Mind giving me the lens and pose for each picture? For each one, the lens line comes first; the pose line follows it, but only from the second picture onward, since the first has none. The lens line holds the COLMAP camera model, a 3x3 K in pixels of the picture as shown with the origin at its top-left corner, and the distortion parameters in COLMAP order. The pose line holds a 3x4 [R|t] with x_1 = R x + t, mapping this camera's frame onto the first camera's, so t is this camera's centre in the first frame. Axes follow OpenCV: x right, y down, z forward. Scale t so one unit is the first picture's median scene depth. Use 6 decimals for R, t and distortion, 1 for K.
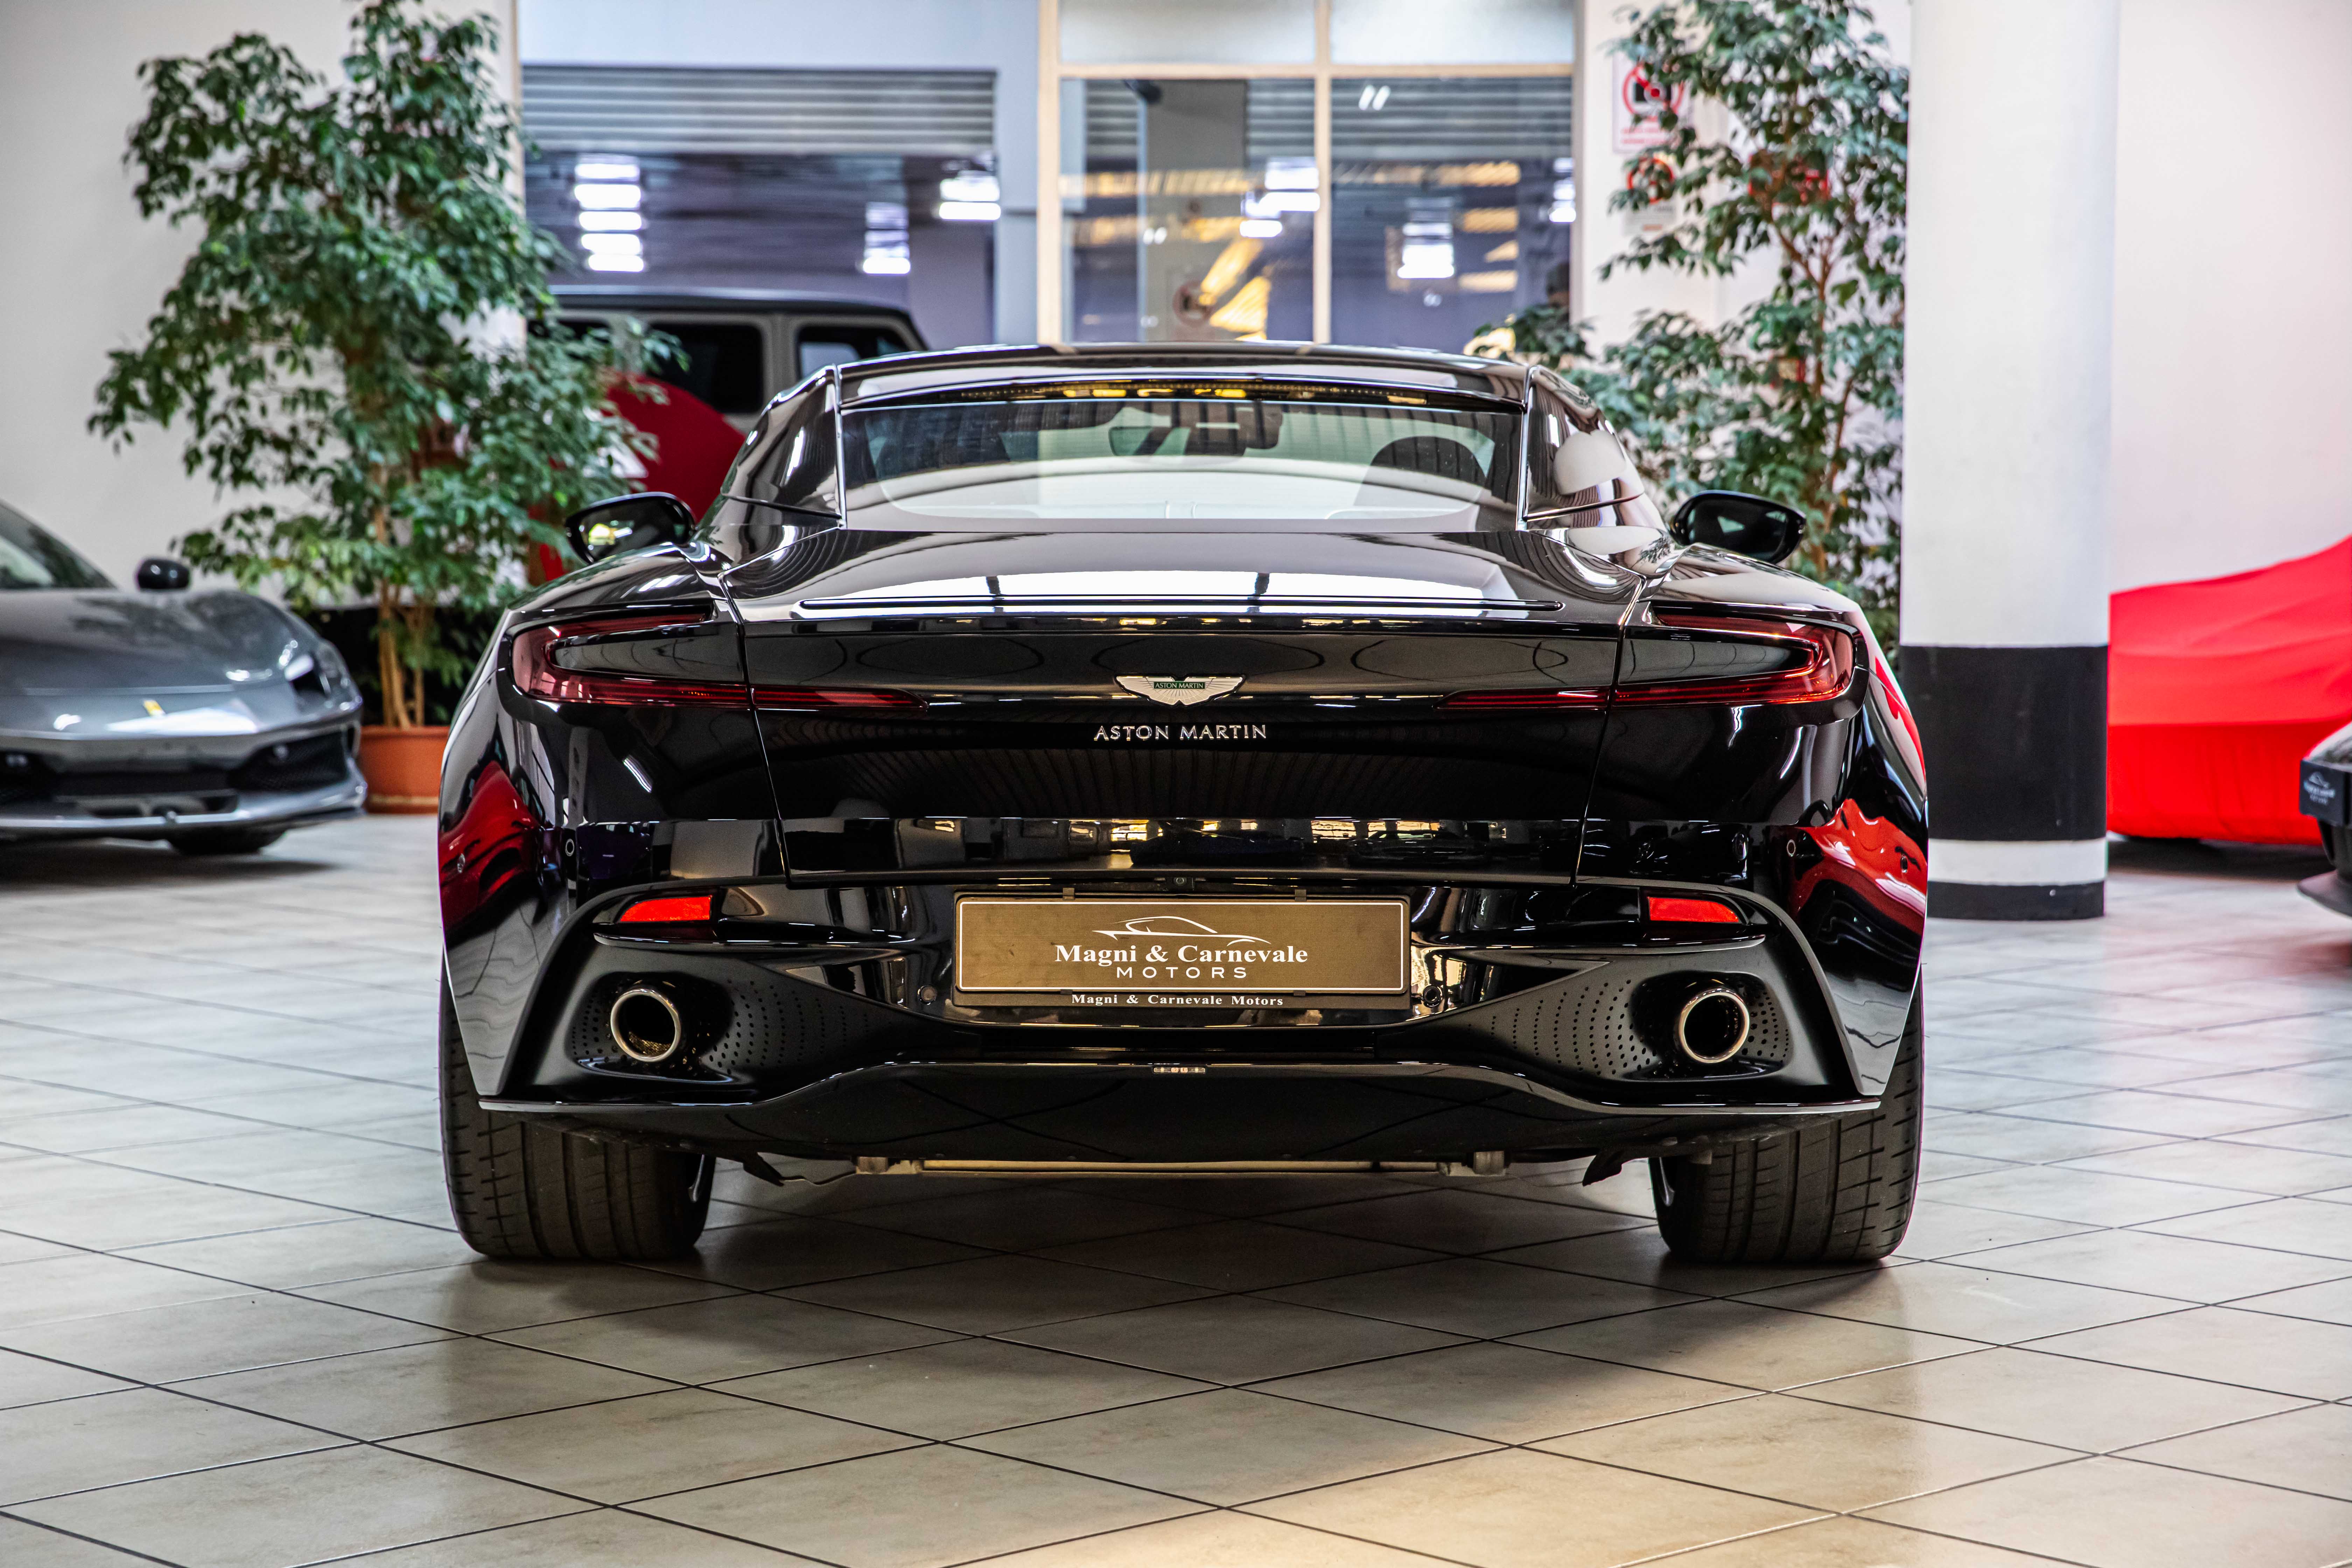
lens RADIAL K [[4291.4, 0, 1176.0], [0, 4291.4, 784.0], [0, 0, 1]] dist [0.276489, -0.173293]
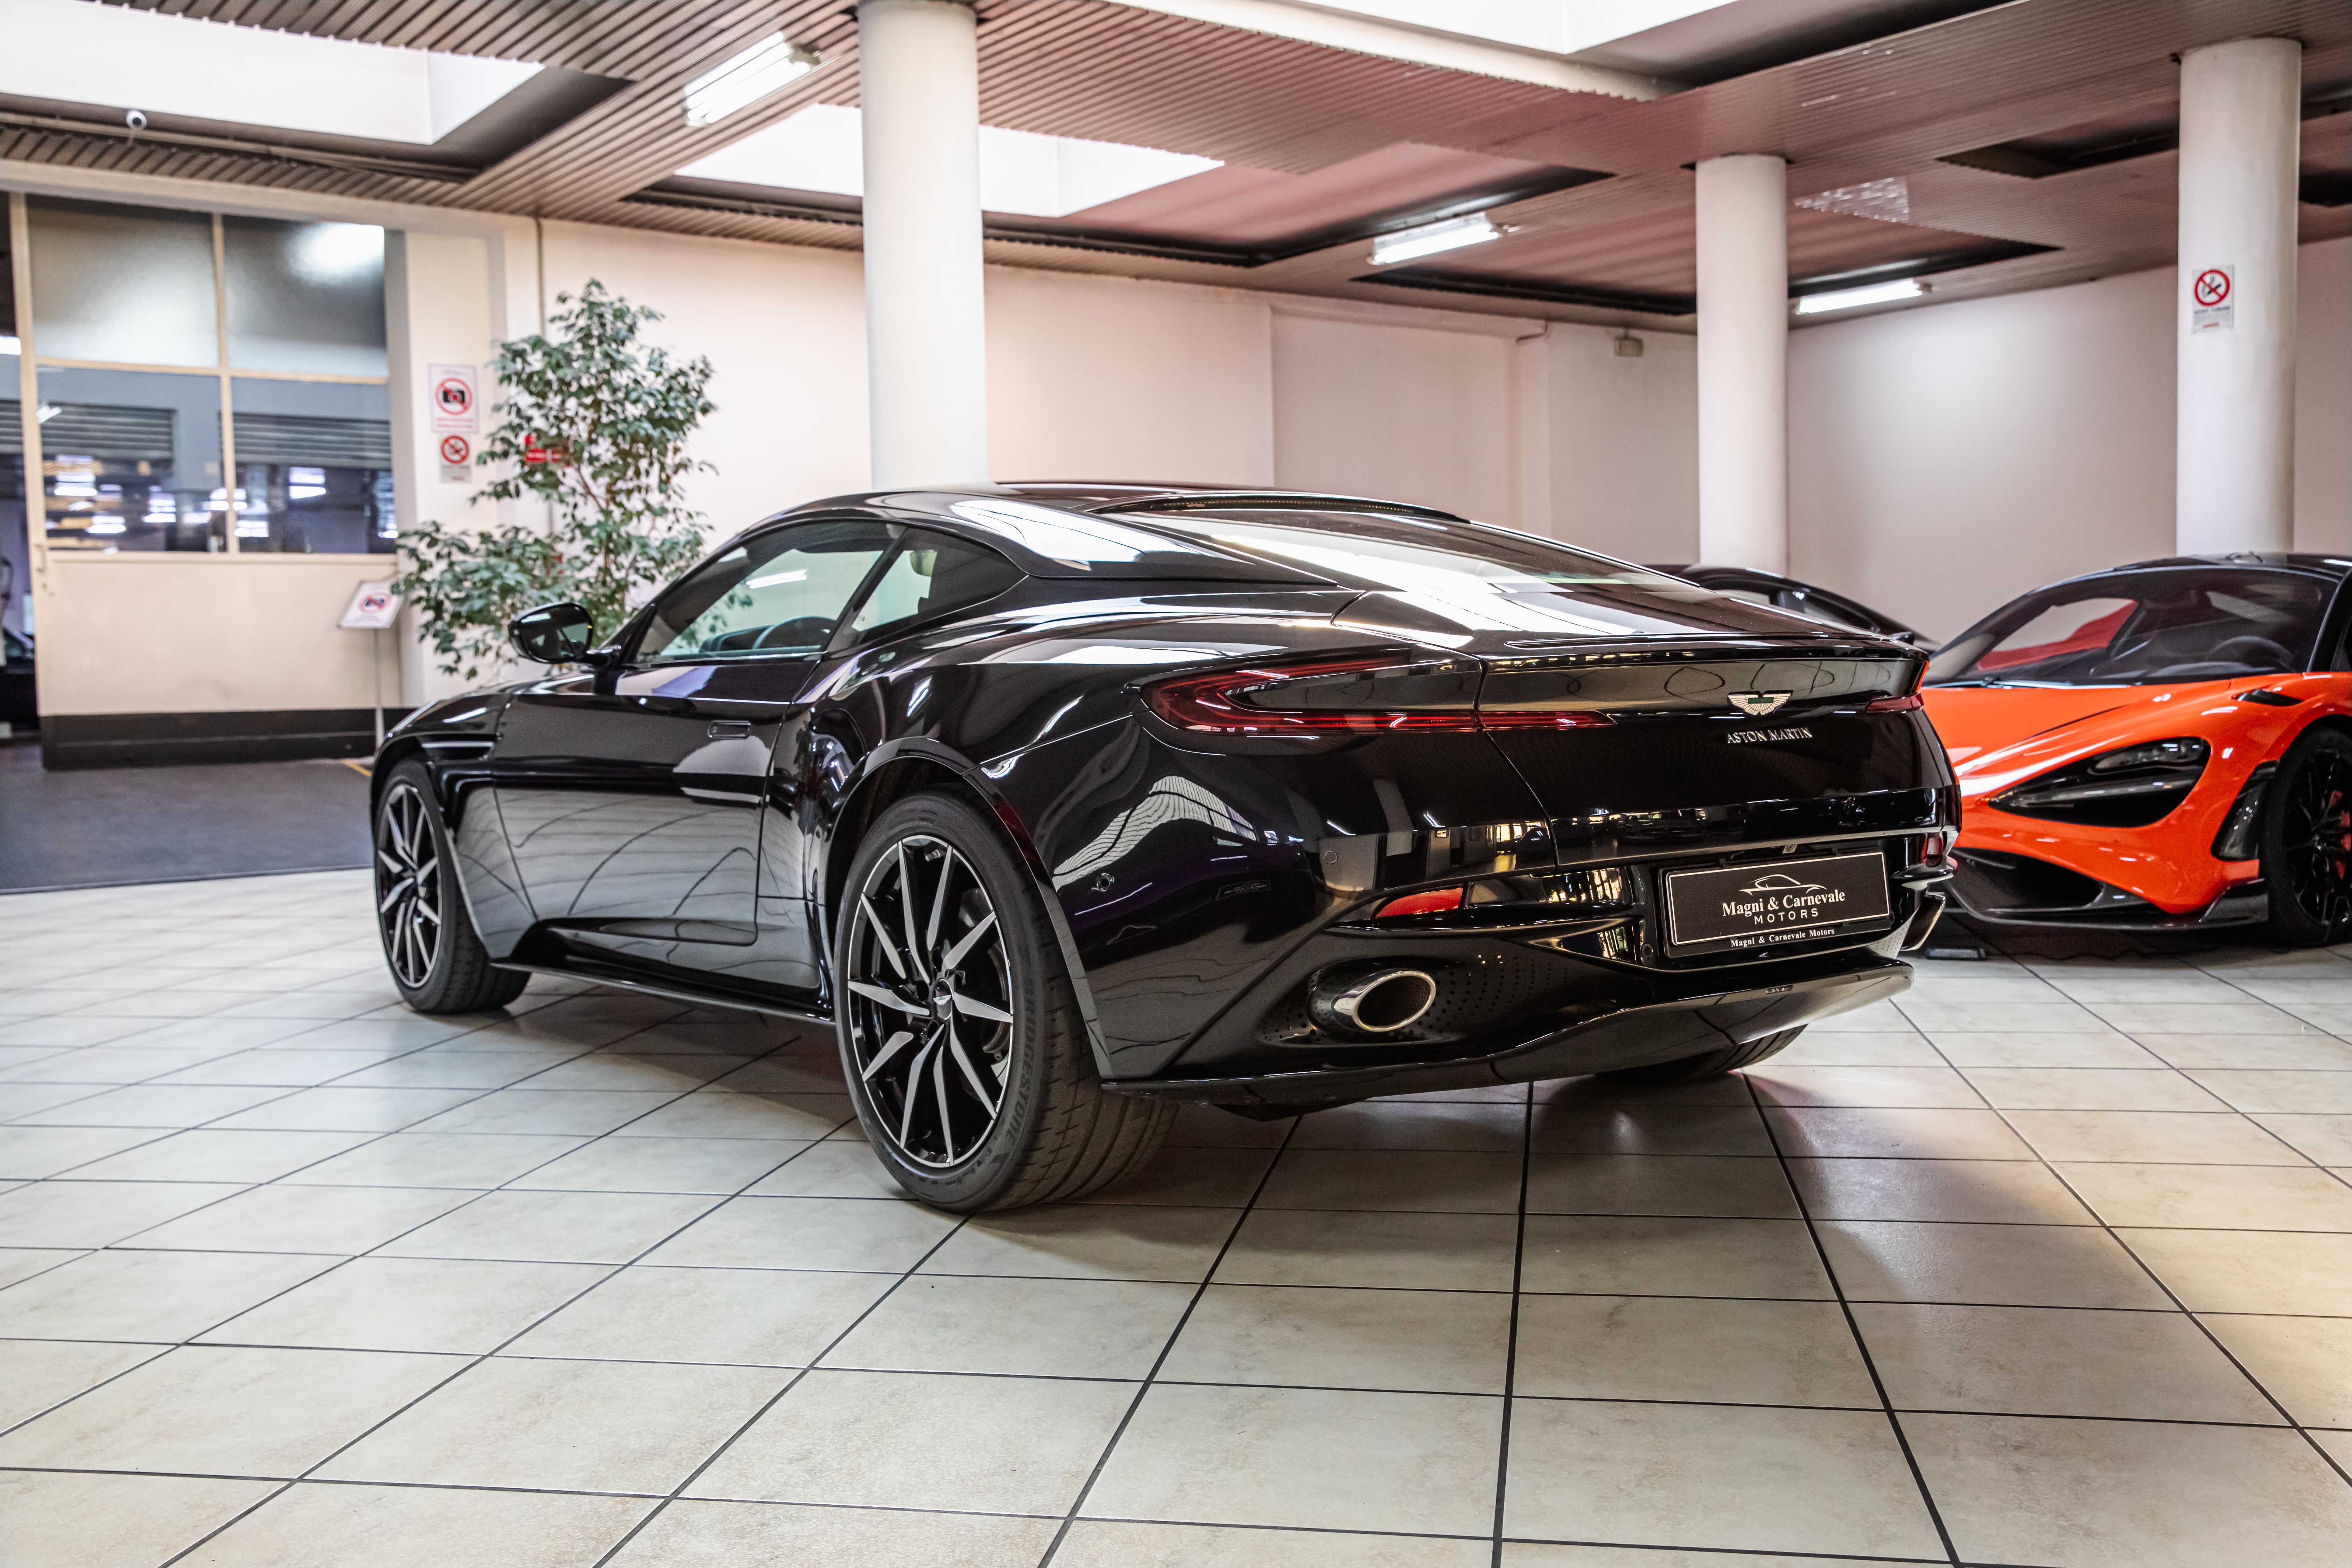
lens RADIAL K [[2188.9, 0, 1176.0], [0, 2188.9, 784.0], [0, 0, 1]] dist [-0.007518, 0.005526]
pose [[0.804191, -0.049739, 0.592286, -0.527025], [0.056148, 0.998393, 0.007606, -0.012093], [-0.591713, 0.027139, 0.805692, 0.543277]]
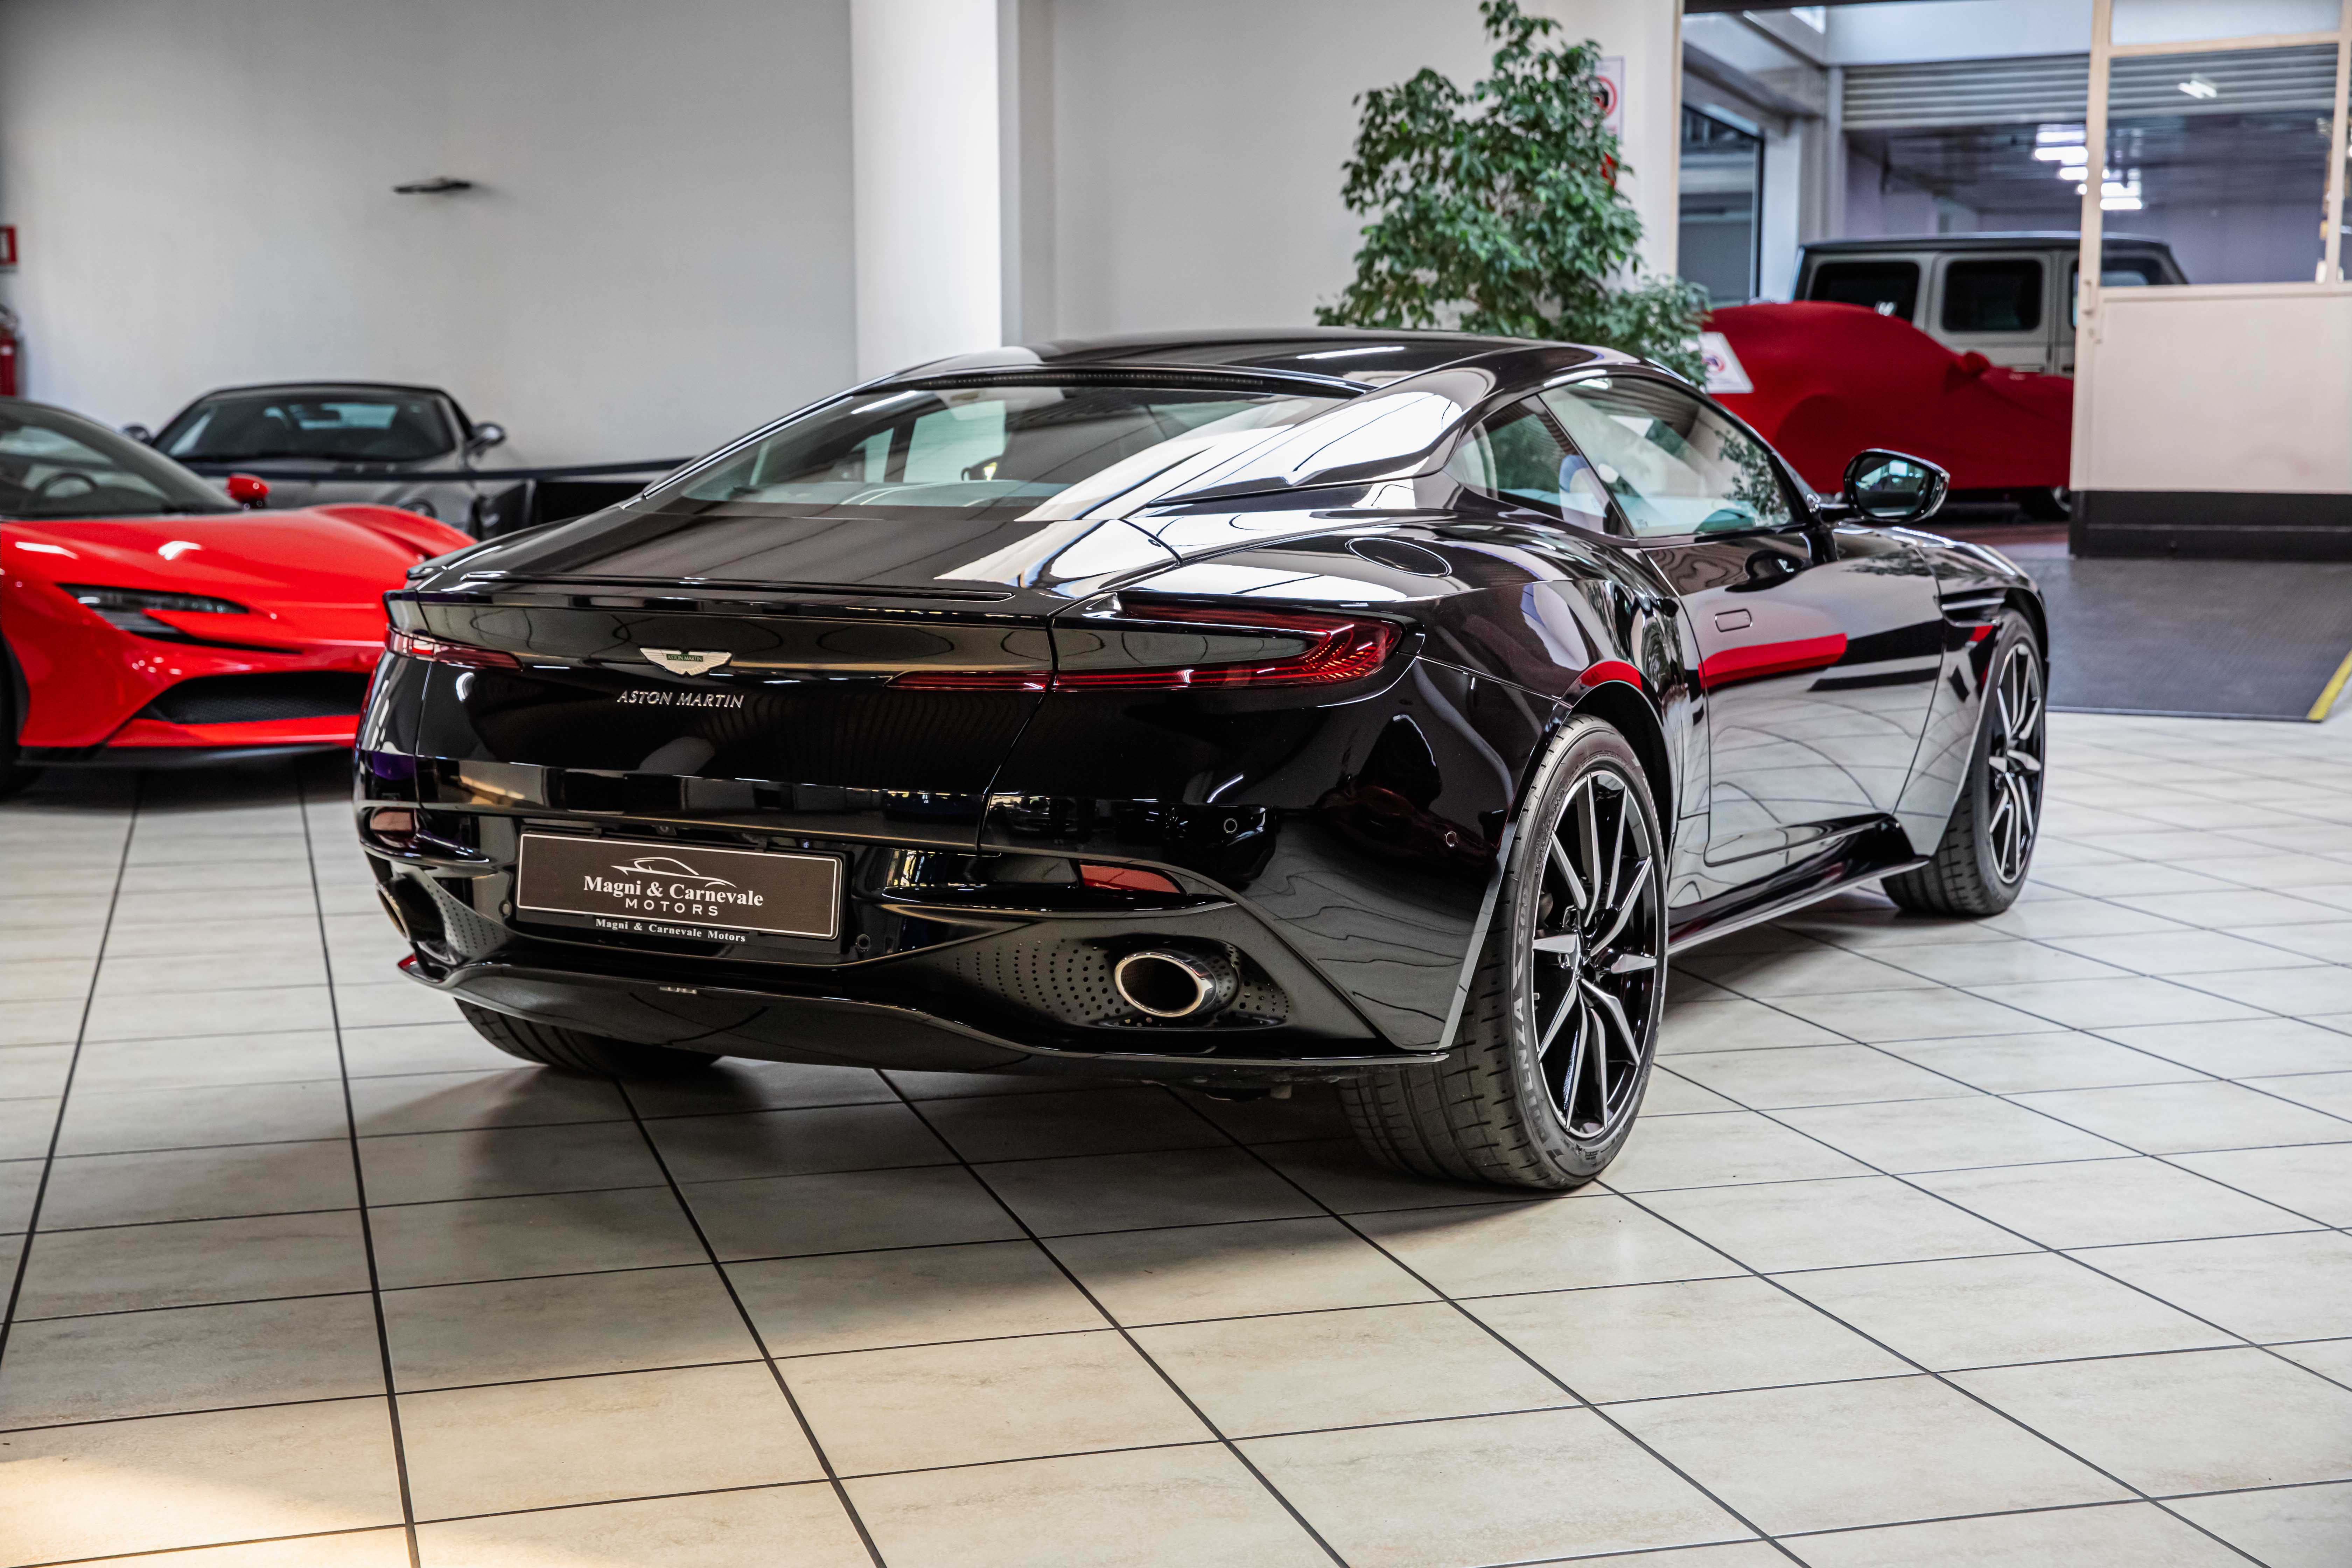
lens RADIAL K [[3098.4, 0, 1176.0], [0, 3098.4, 784.0], [0, 0, 1]] dist [0.009997, 0.411206]
pose [[0.891581, 0.055499, -0.449448, 0.476286], [-0.026851, 0.997195, 0.069871, -0.049106], [0.452064, -0.050227, 0.890570, 0.306540]]
